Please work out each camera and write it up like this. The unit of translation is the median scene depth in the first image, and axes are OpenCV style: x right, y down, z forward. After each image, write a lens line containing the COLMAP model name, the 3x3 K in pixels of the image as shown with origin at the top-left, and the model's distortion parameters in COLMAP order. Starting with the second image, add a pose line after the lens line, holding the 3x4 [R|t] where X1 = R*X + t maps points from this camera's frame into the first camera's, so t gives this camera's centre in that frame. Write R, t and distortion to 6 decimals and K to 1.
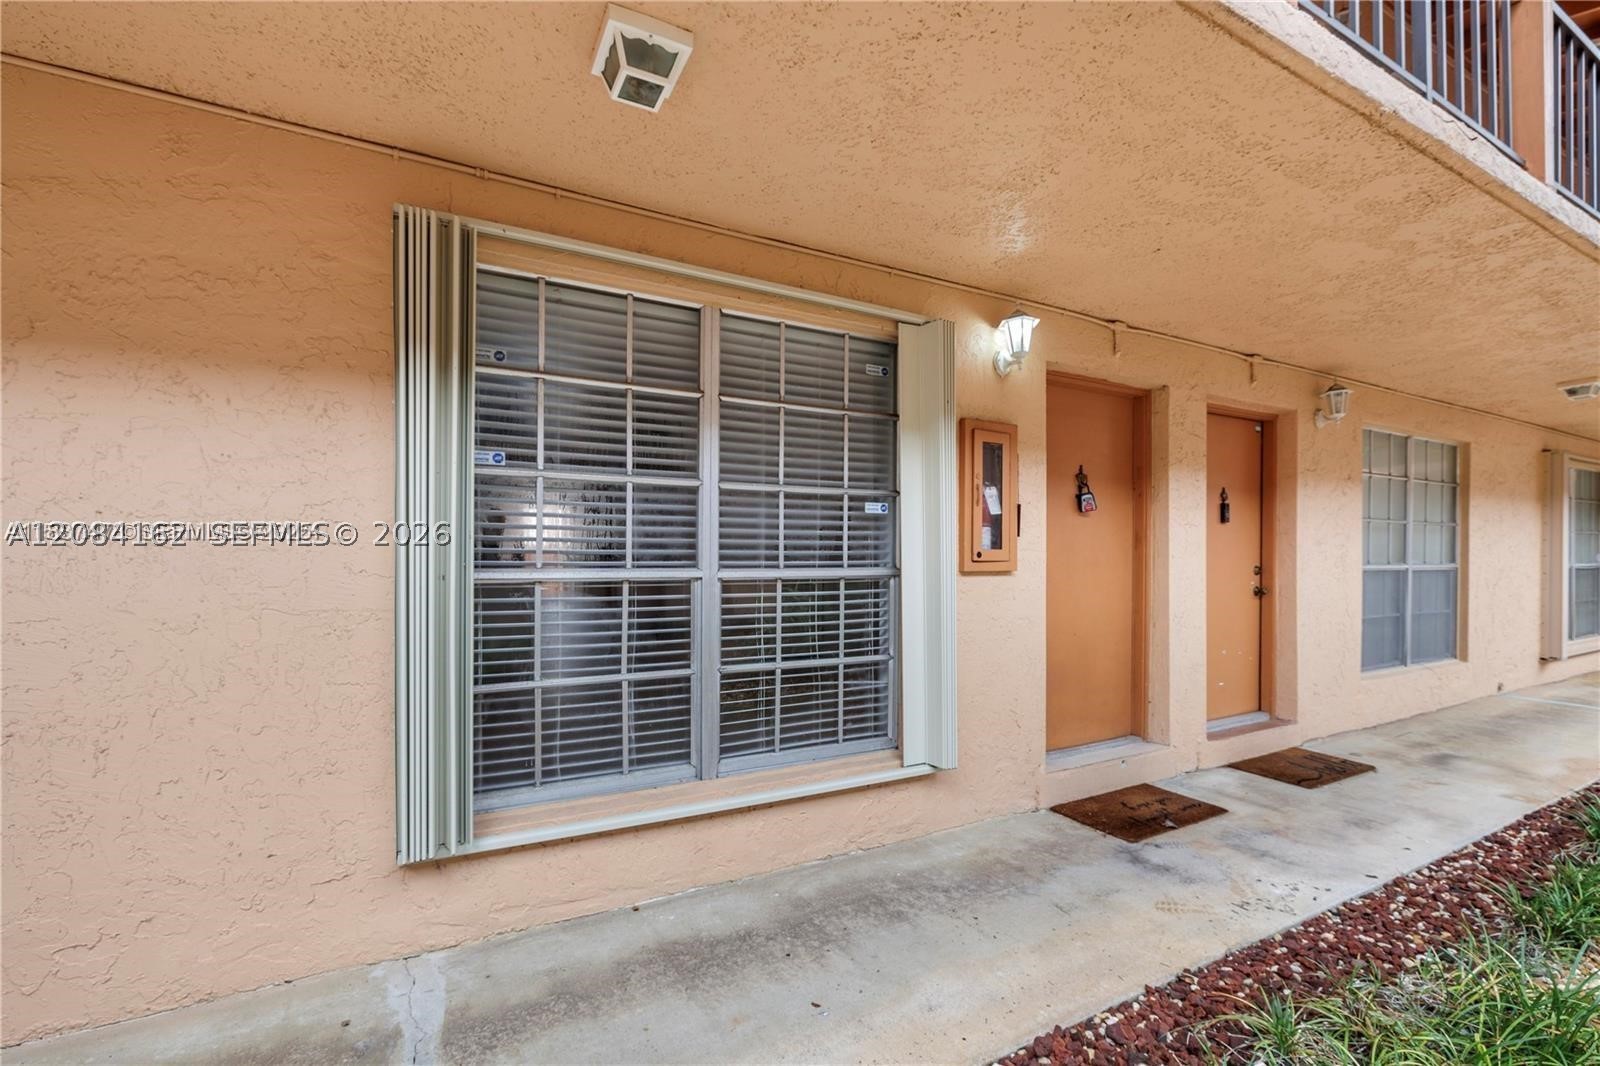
lens RADIAL K [[710.6, 0, 807.5], [0, 710.6, 557.7], [0, 0, 1]] dist [-0.002708, -0.001576]
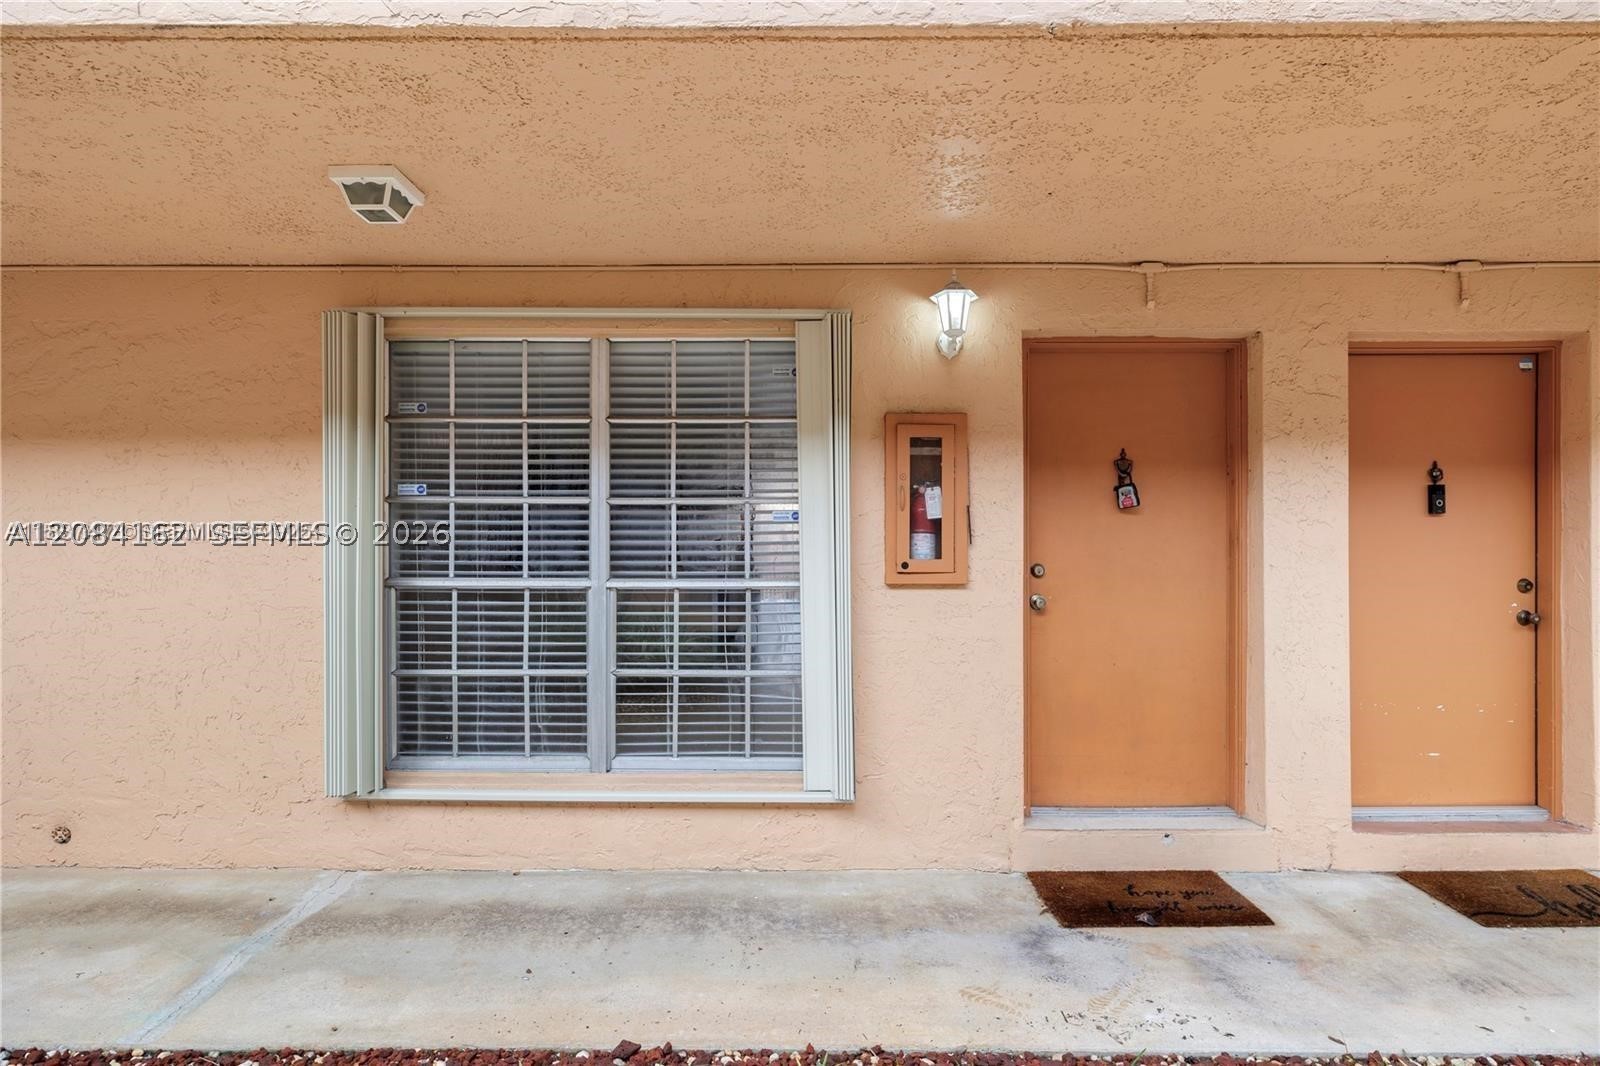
lens RADIAL K [[845.9, 0, 806.1], [0, 845.9, 537.6], [0, 0, 1]] dist [0.000071, 0.000199]
pose [[0.873730, -0.005731, -0.486378, 0.730630], [0.001749, 0.999961, -0.008640, -0.033471], [0.486409, 0.006699, 0.873706, 0.021937]]
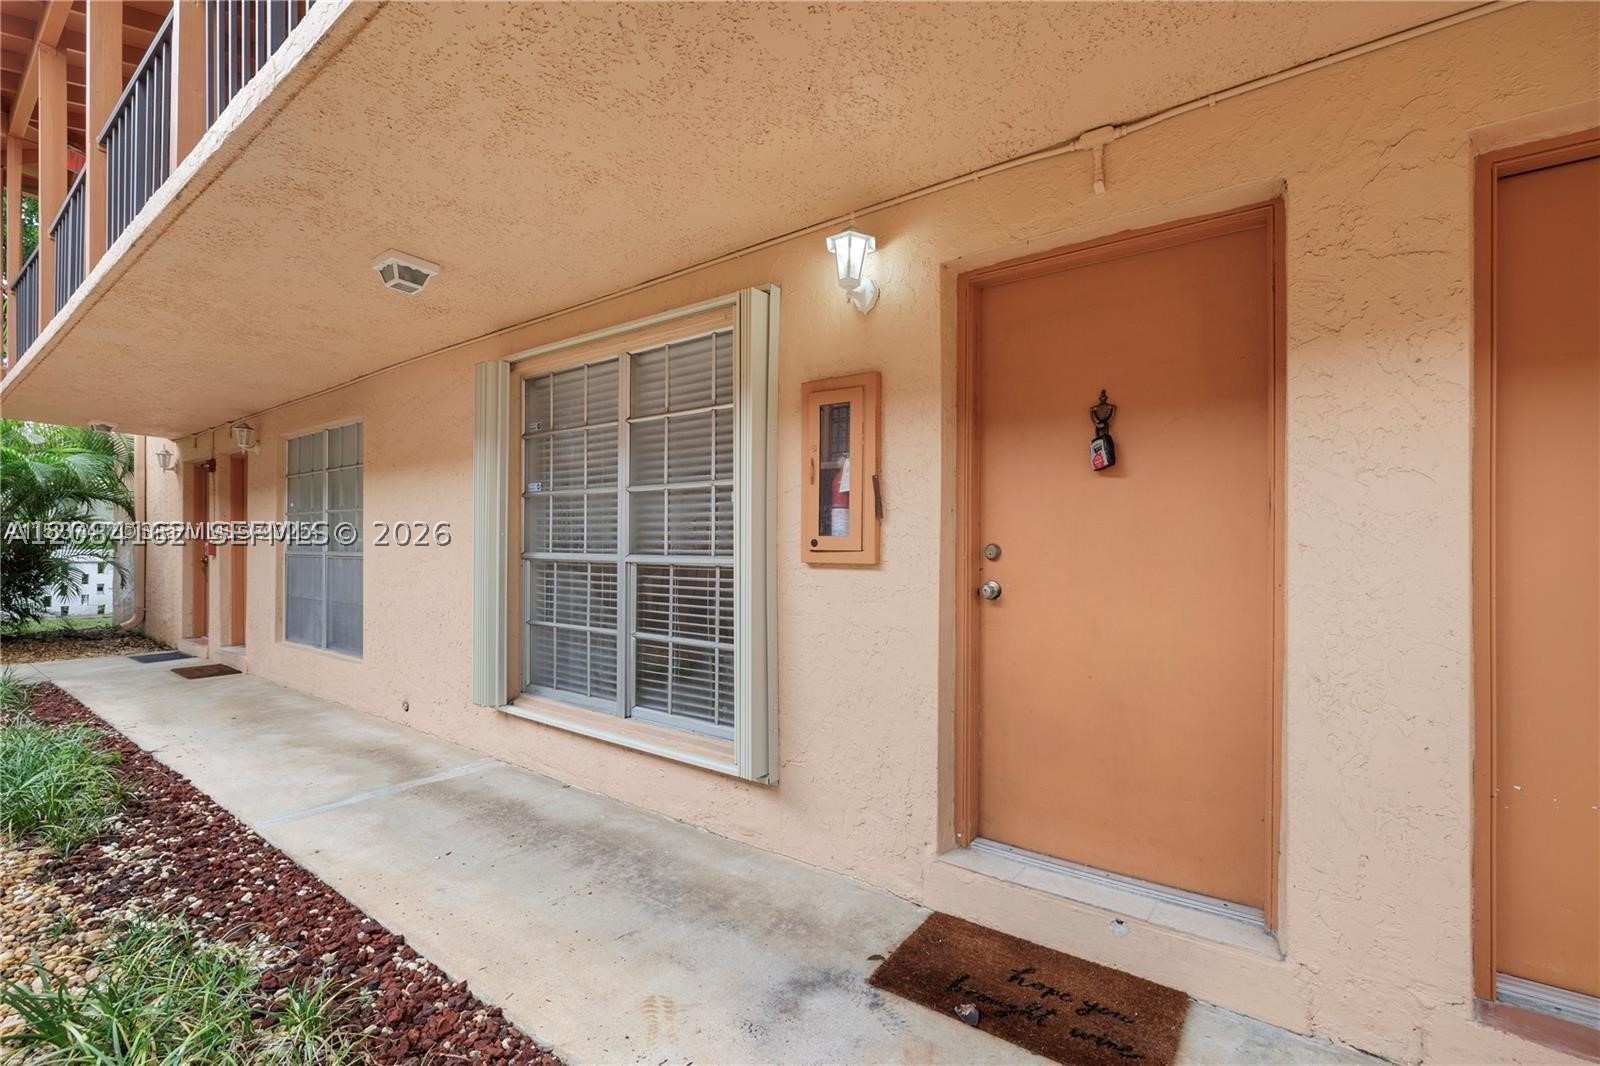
lens RADIAL K [[710.6, 0, 803.3], [0, 710.6, 543.3], [0, 0, 1]] dist [-0.002708, -0.001576]
pose [[0.406305, -0.008798, -0.913695, 1.124448], [-0.009063, 0.999866, -0.013658, 0.008995], [0.913692, 0.013830, 0.406171, 0.735547]]
